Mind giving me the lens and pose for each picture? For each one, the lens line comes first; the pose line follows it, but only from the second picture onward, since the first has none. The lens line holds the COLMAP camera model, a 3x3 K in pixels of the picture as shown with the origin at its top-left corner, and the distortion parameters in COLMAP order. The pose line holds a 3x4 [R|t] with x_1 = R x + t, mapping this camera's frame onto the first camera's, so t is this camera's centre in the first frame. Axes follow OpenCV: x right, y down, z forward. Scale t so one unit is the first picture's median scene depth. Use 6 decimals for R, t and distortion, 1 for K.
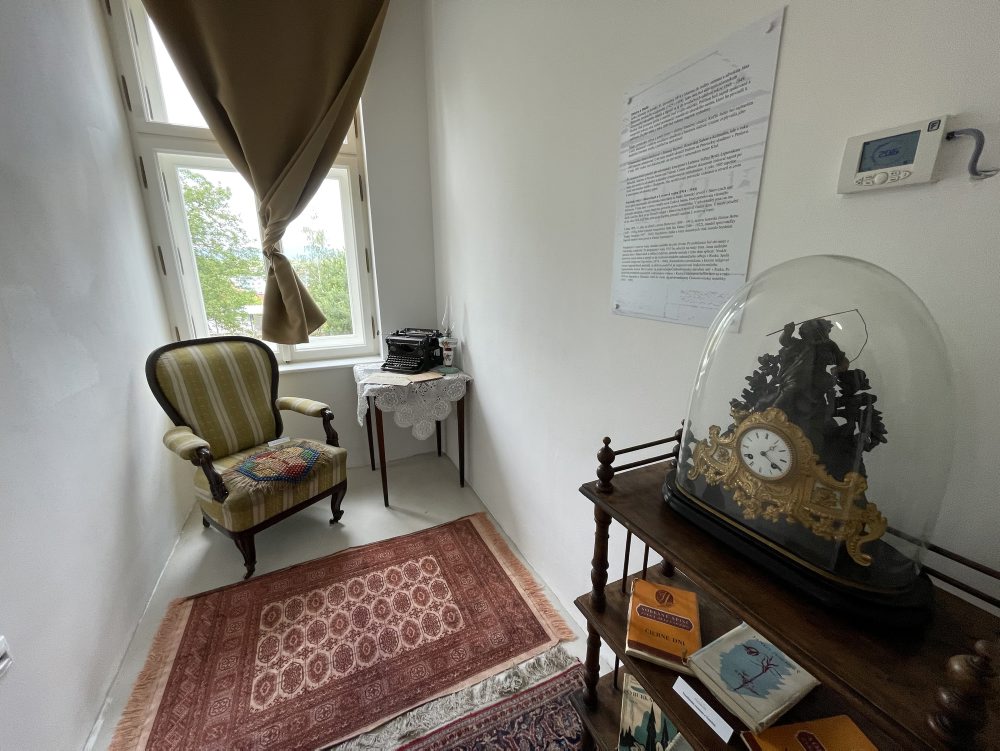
lens RADIAL K [[424.6, 0, 500.0], [0, 424.6, 375.5], [0, 0, 1]] dist [0.003318, -0.000124]
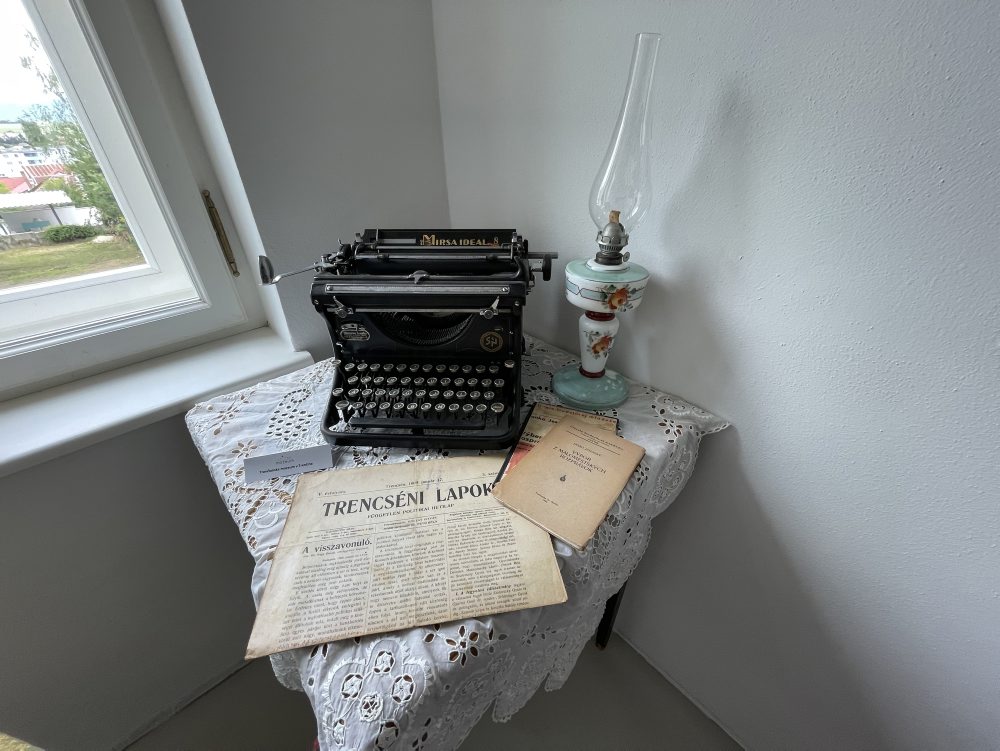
lens RADIAL K [[424.6, 0, 500.0], [0, 424.6, 375.5], [0, 0, 1]] dist [0.003318, -0.000124]
pose [[0.954279, -0.165775, 0.248739, -0.236855], [0.085291, 0.948541, 0.304951, -0.104662], [-0.286492, -0.269793, 0.919312, 0.756875]]
